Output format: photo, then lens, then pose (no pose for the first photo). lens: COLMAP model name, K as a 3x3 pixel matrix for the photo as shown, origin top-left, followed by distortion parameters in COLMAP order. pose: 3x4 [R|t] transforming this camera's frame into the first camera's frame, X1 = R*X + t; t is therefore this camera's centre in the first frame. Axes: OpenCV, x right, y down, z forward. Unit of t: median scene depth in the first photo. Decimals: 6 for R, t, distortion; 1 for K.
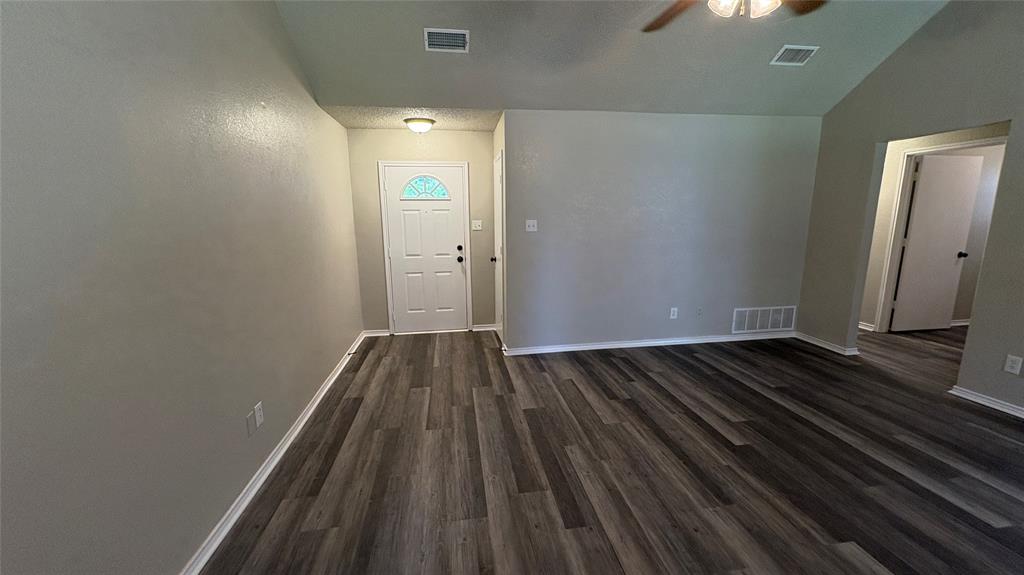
lens RADIAL K [[406.7, 0, 511.2], [0, 406.7, 289.0], [0, 0, 1]] dist [-0.000857, 0.000603]
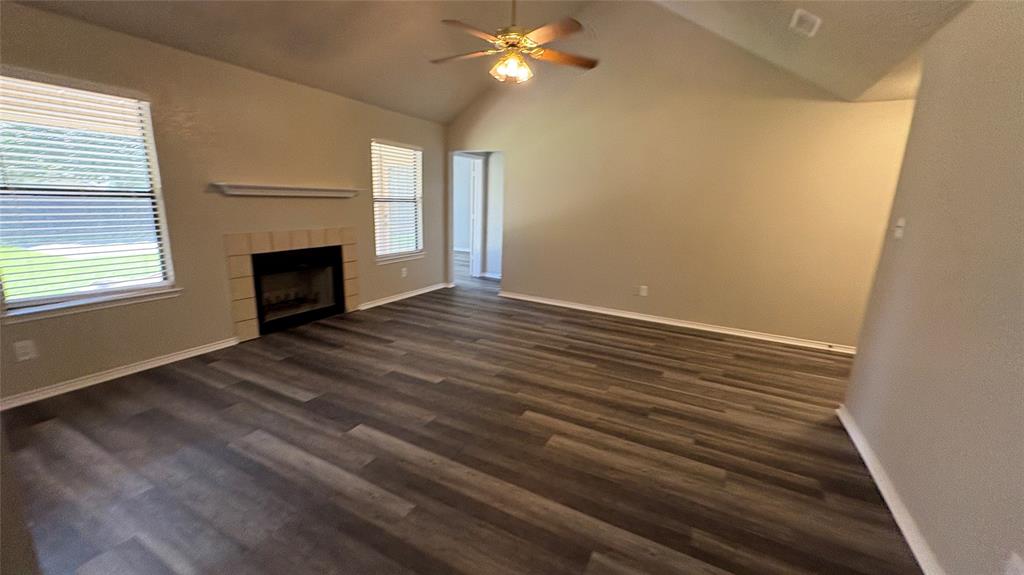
lens RADIAL K [[406.7, 0, 511.2], [0, 406.7, 289.0], [0, 0, 1]] dist [-0.000857, 0.000603]
pose [[-0.591386, 0.167743, -0.788749, 1.298479], [-0.178005, 0.926841, 0.330575, -0.252039], [0.786496, 0.335899, -0.518262, 1.336679]]
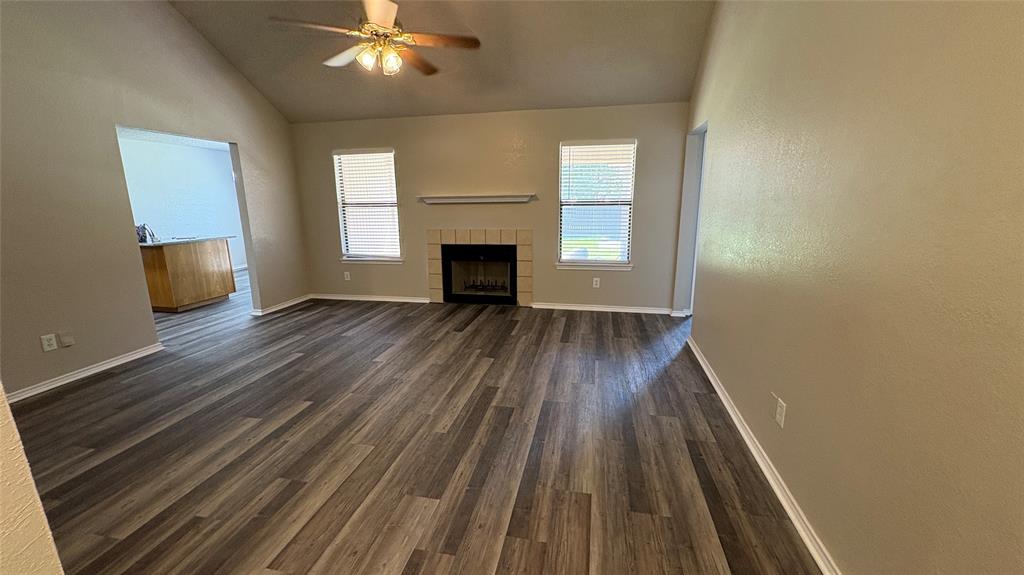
lens RADIAL K [[406.7, 0, 511.2], [0, 406.7, 289.0], [0, 0, 1]] dist [-0.000857, 0.000603]
pose [[-0.937936, -0.050544, 0.343106, -0.312876], [0.088226, 0.922001, 0.377002, -0.264832], [-0.335399, 0.383874, -0.860319, 1.566536]]
